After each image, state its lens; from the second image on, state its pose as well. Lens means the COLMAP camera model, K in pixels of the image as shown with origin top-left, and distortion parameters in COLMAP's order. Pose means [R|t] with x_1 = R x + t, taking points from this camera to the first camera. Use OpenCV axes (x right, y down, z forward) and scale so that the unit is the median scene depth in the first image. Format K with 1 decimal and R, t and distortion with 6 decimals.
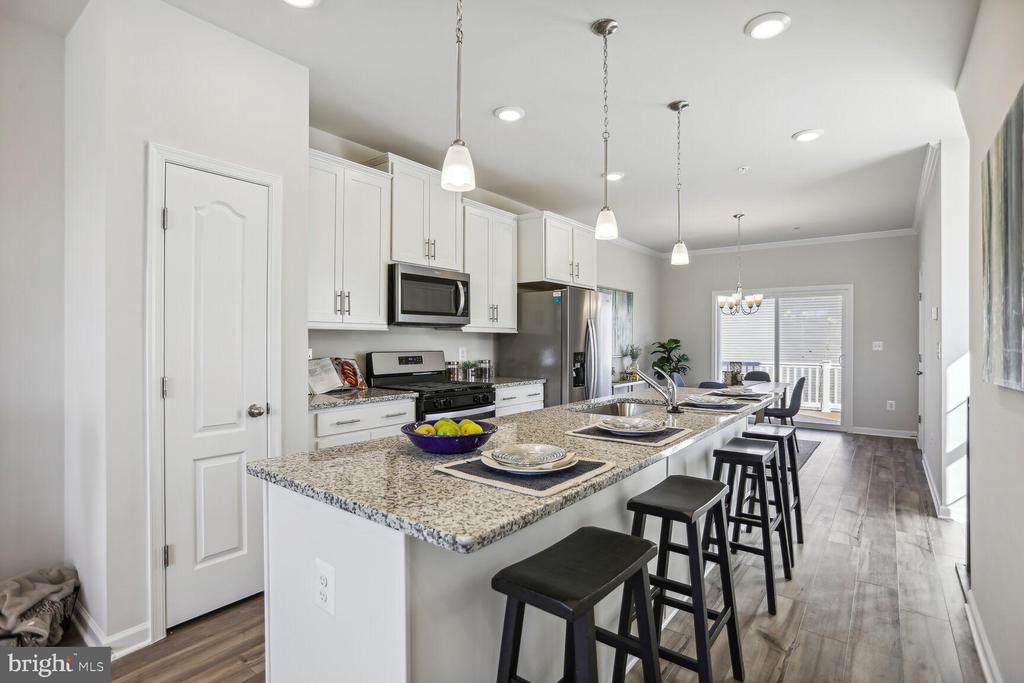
lens RADIAL K [[484.4, 0, 536.0], [0, 484.4, 341.8], [0, 0, 1]] dist [-0.001617, 0.000157]
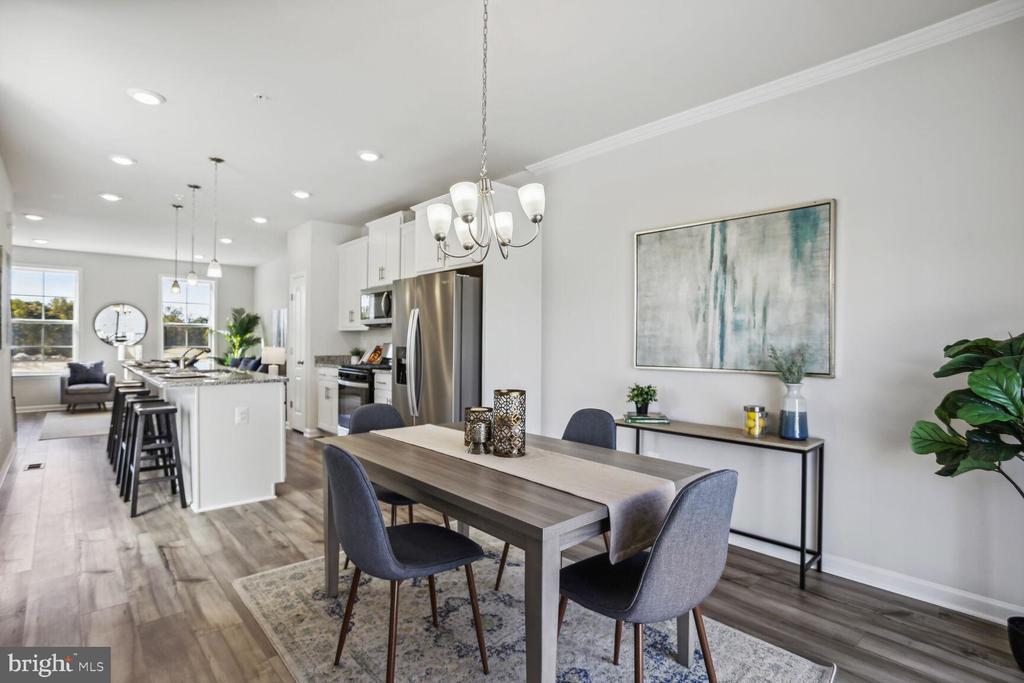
lens RADIAL K [[484.4, 0, 536.0], [0, 484.4, 341.8], [0, 0, 1]] dist [-0.001617, 0.000157]
pose [[-0.161186, 0.003820, -0.986917, 1.239230], [-0.004166, 0.999981, 0.004551, 0.010053], [0.986915, 0.004845, -0.161167, 1.729231]]
